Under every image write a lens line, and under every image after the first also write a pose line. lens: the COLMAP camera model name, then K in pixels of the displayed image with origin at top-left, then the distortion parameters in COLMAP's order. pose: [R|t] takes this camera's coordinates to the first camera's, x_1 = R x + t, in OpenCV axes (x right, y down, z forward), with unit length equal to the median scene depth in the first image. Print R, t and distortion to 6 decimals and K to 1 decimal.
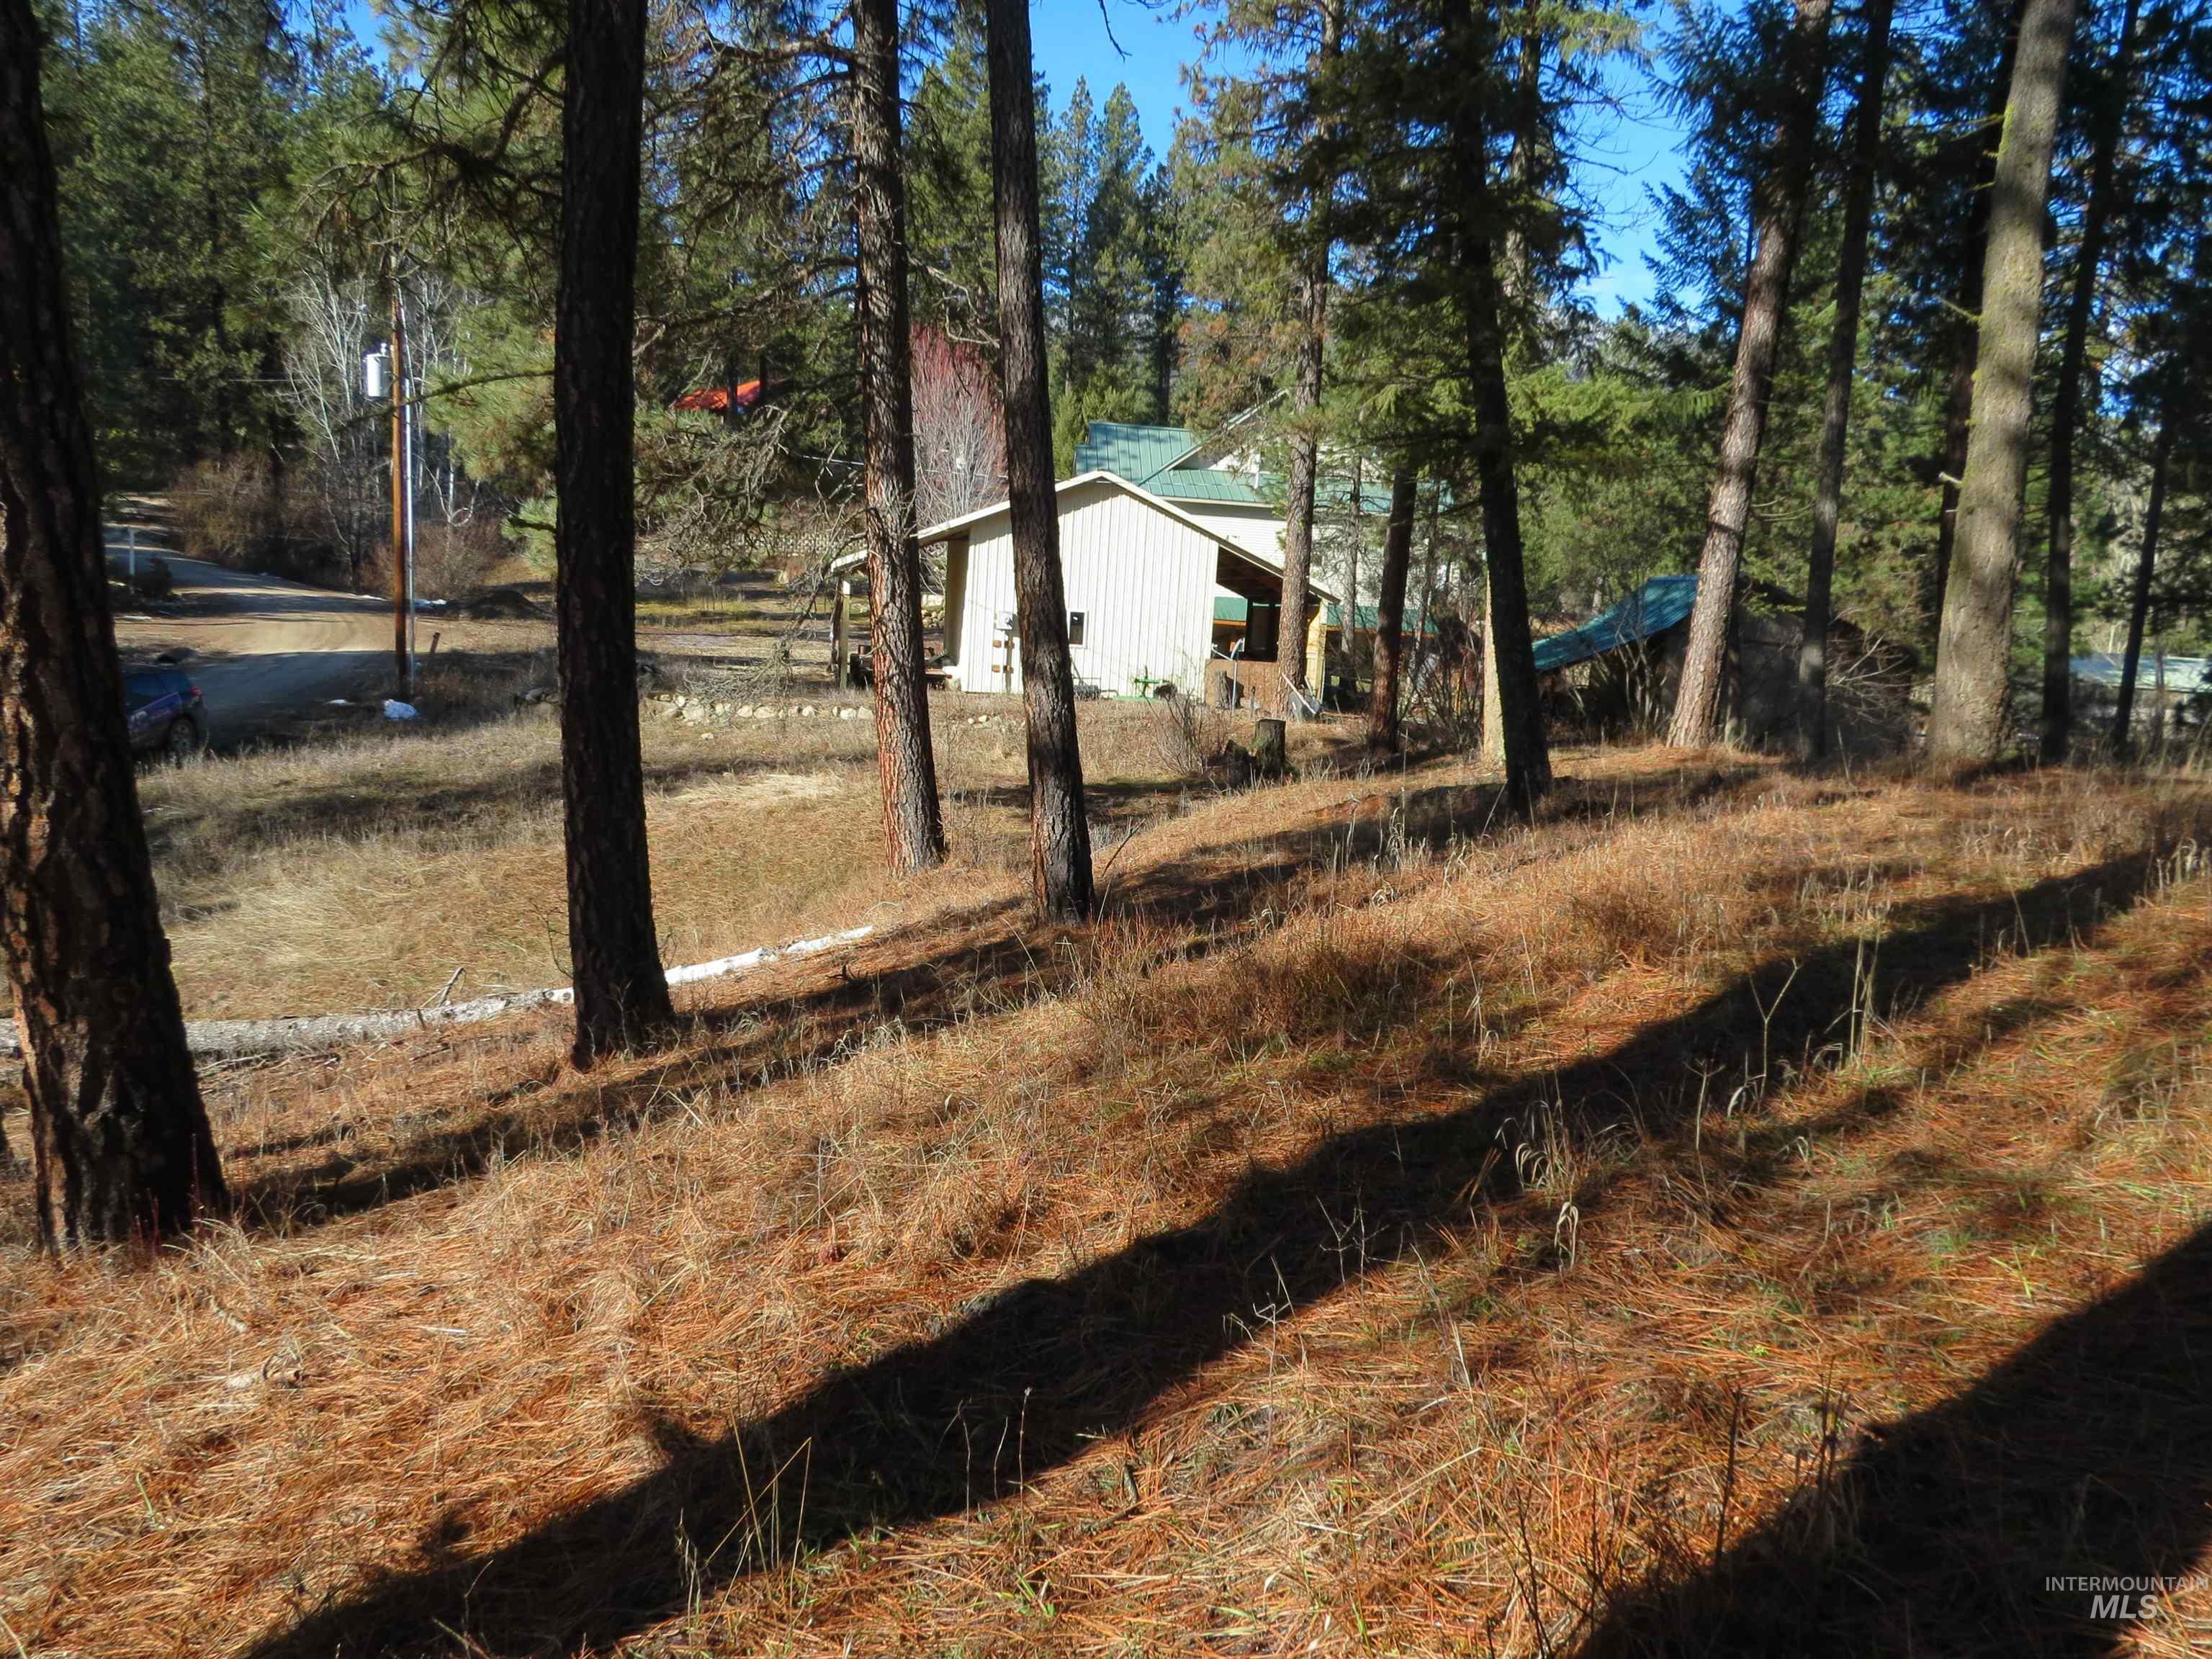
lens RADIAL K [[1497.0, 0, 1106.0], [0, 1497.0, 829.5], [0, 0, 1]] dist [-0.058078, 0.026158]
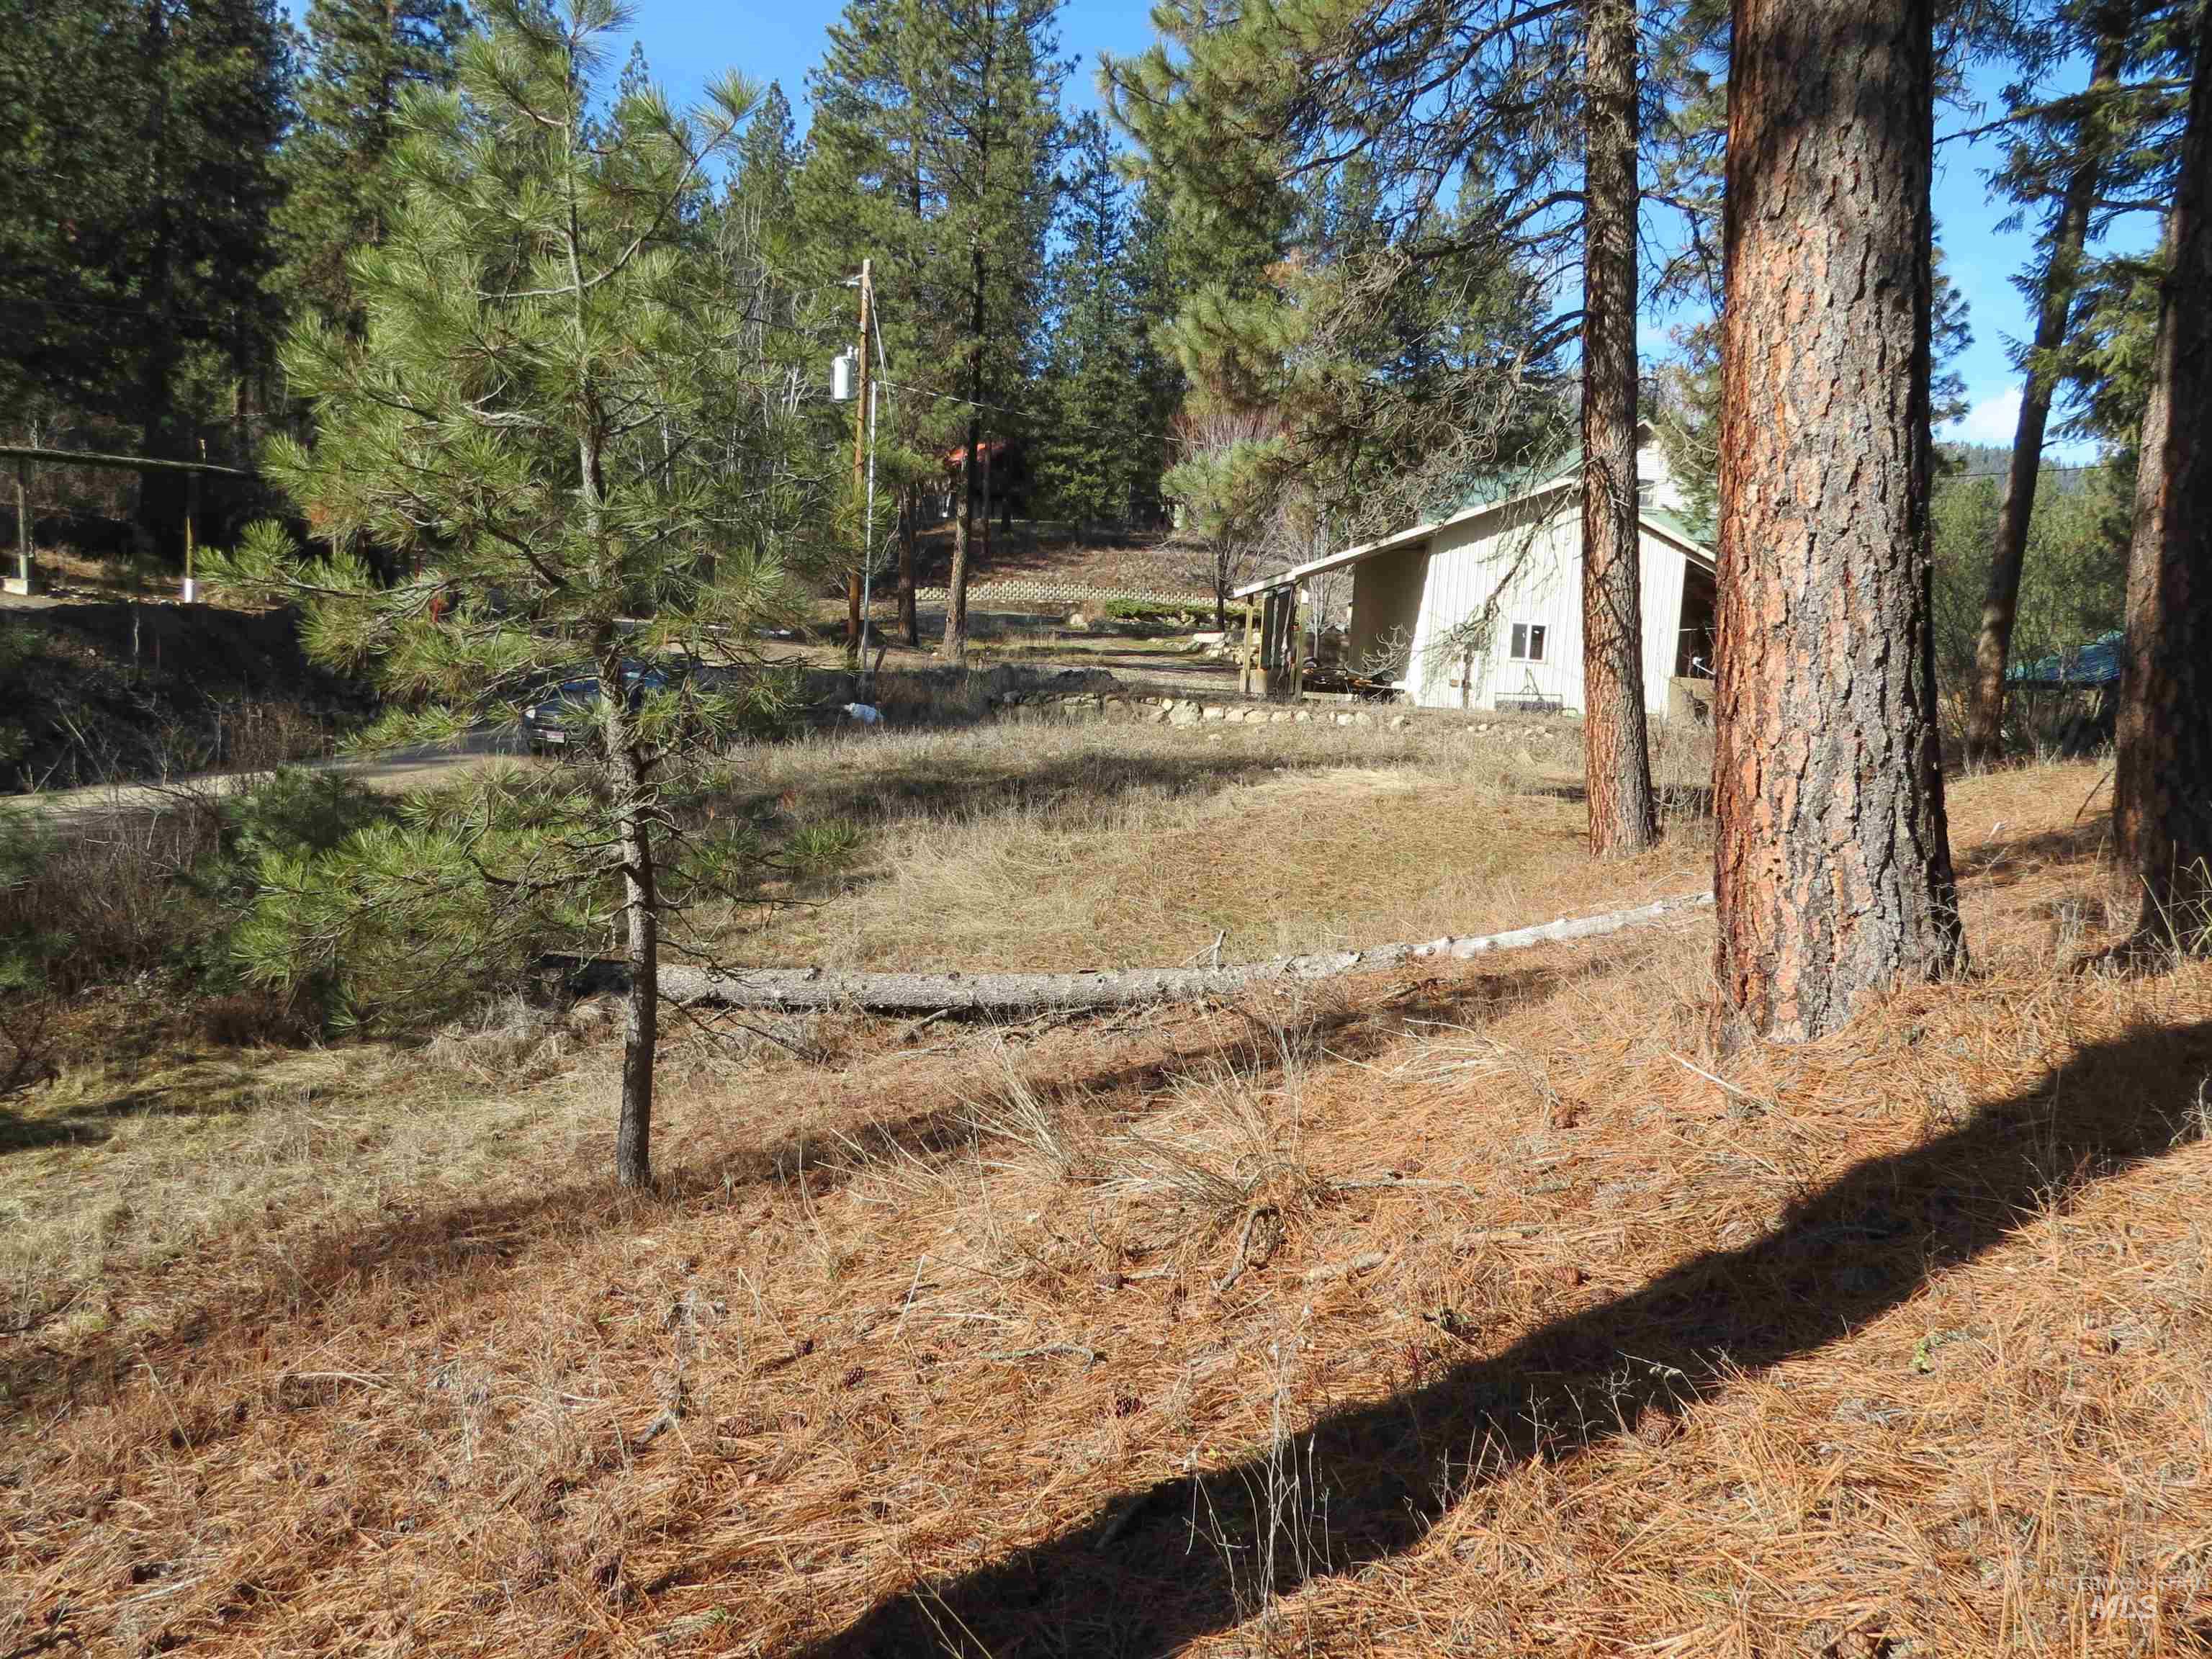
lens RADIAL K [[1497.0, 0, 1106.0], [0, 1497.0, 829.5], [0, 0, 1]] dist [-0.058078, 0.026158]
pose [[0.995002, 0.016533, -0.098476, -0.226799], [-0.021294, 0.998645, -0.047494, 0.040787], [0.097557, 0.049353, 0.994005, 0.039160]]
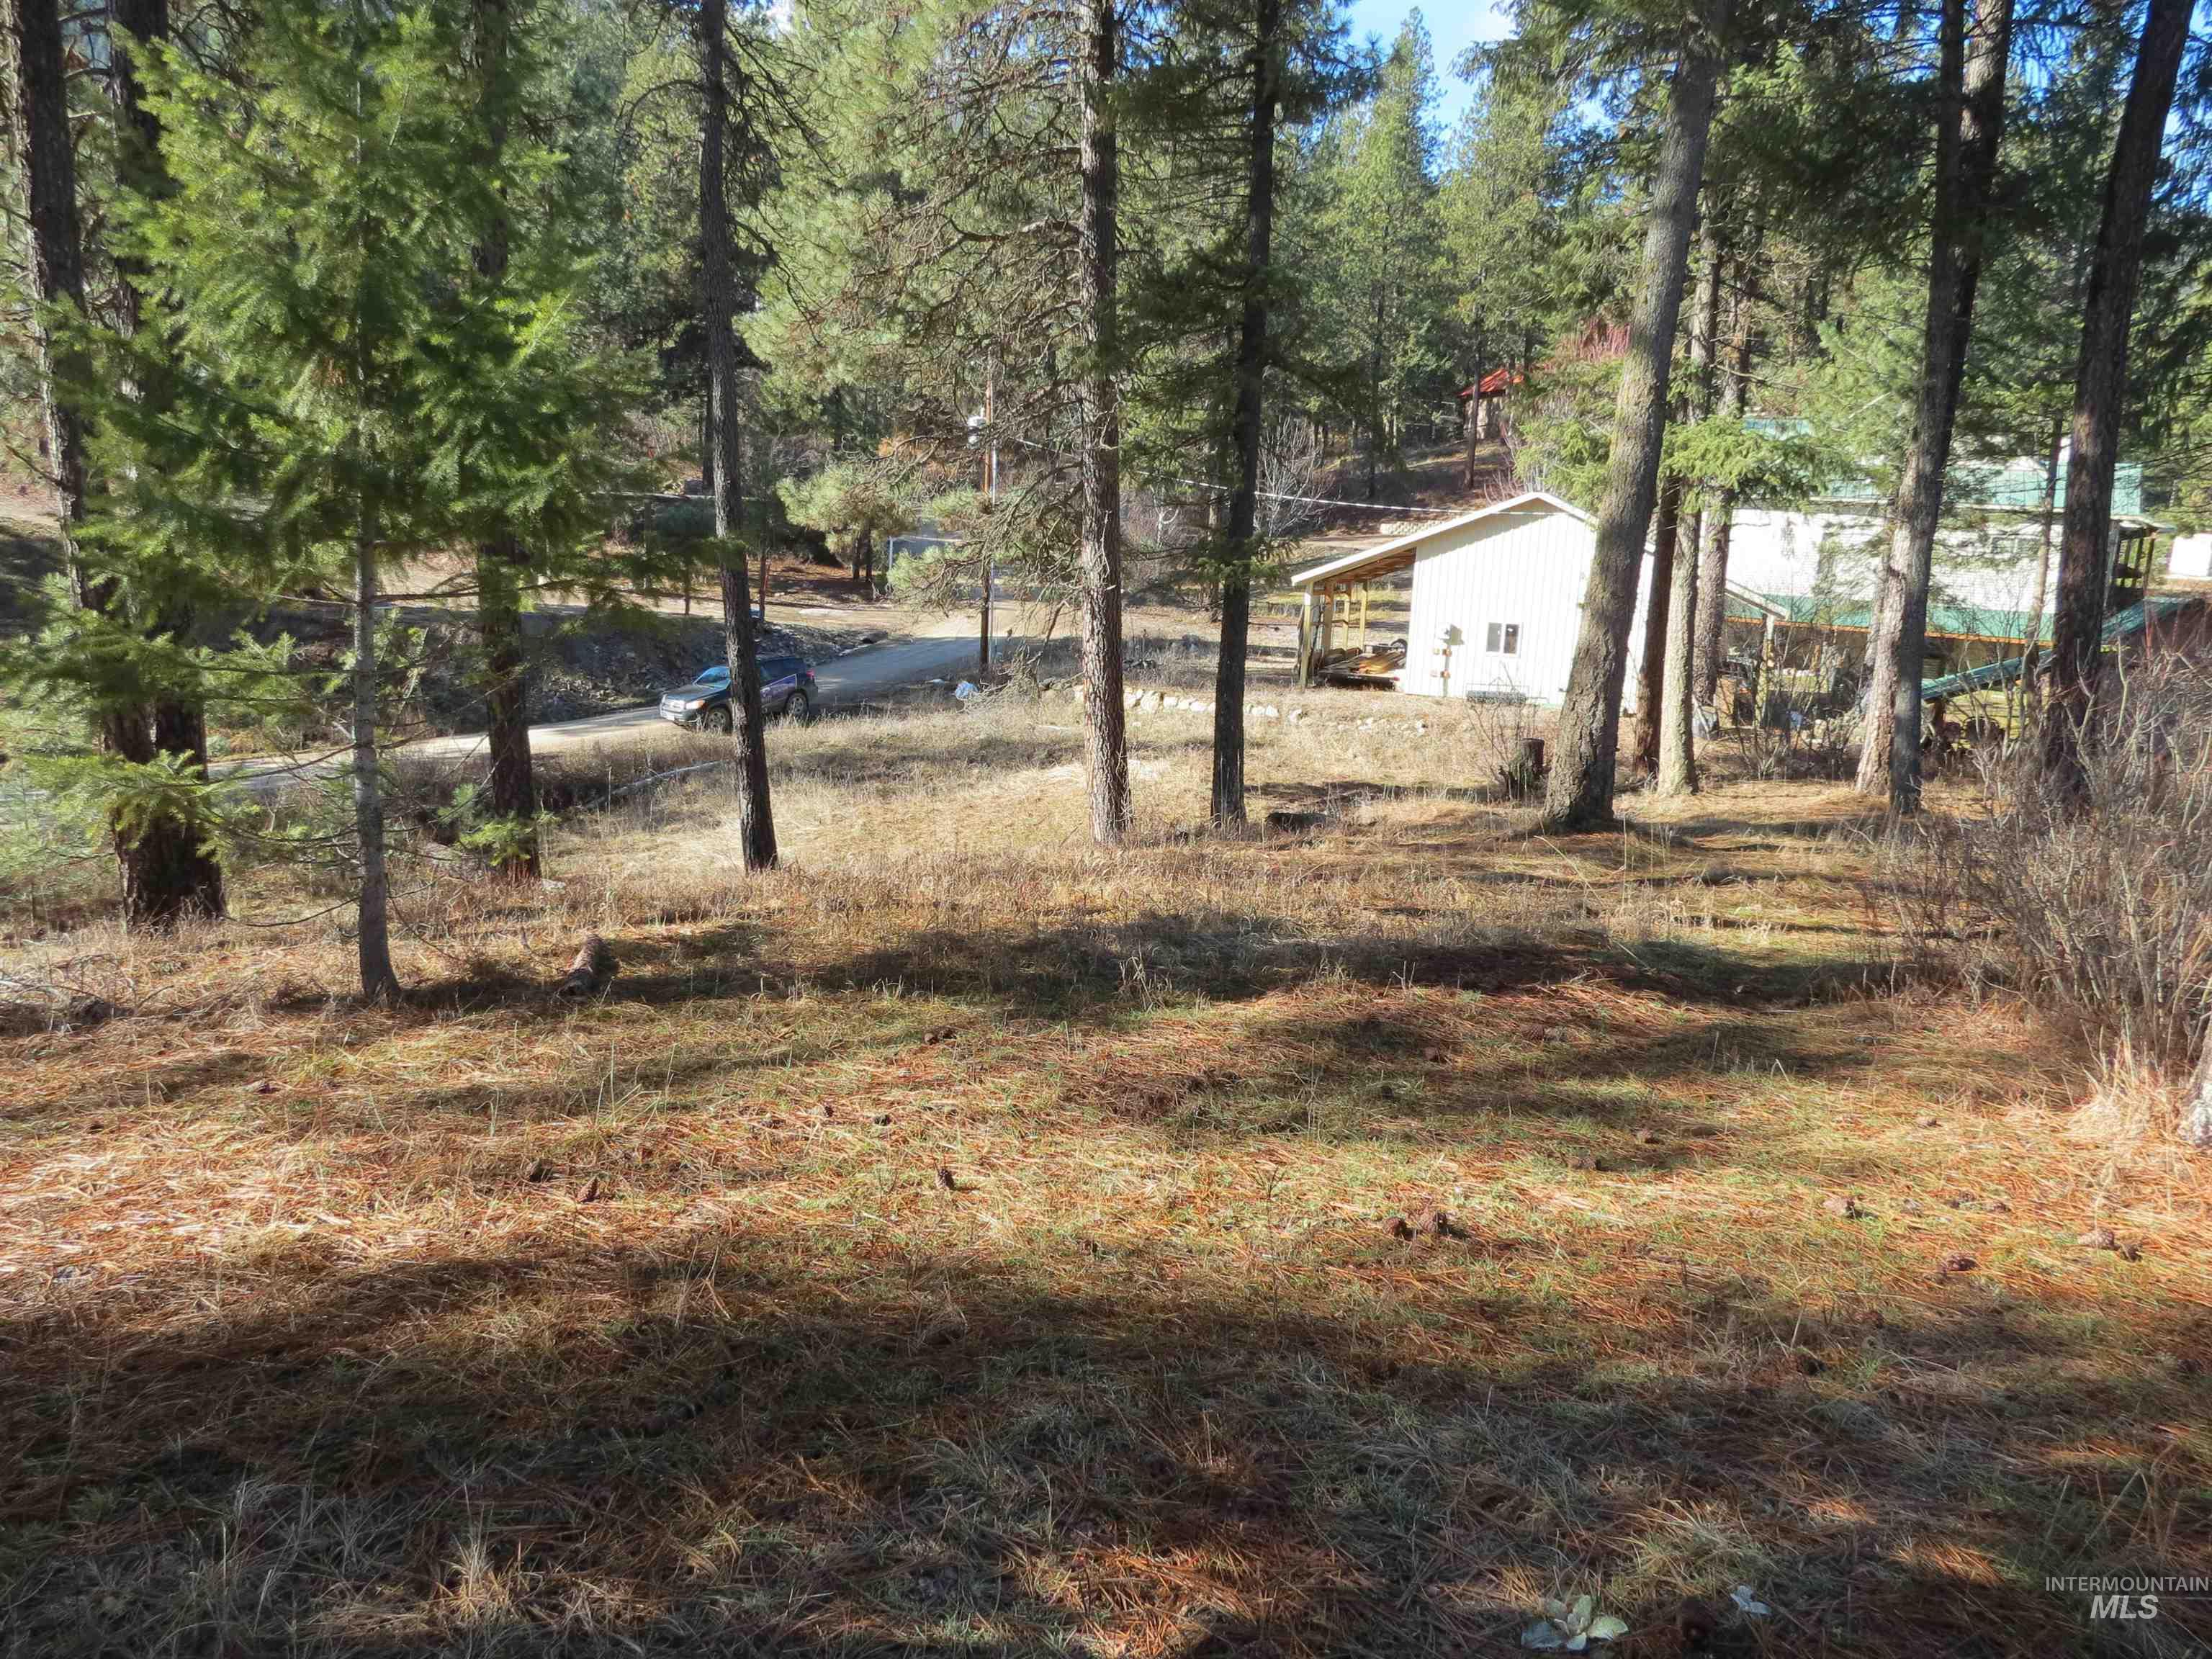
lens RADIAL K [[1497.0, 0, 1106.0], [0, 1497.0, 829.5], [0, 0, 1]] dist [-0.058078, 0.026158]
pose [[0.853390, 0.090991, -0.513269, 0.337020], [-0.077591, 0.995851, 0.047535, -0.030268], [0.515465, -0.000741, 0.856910, -0.079742]]
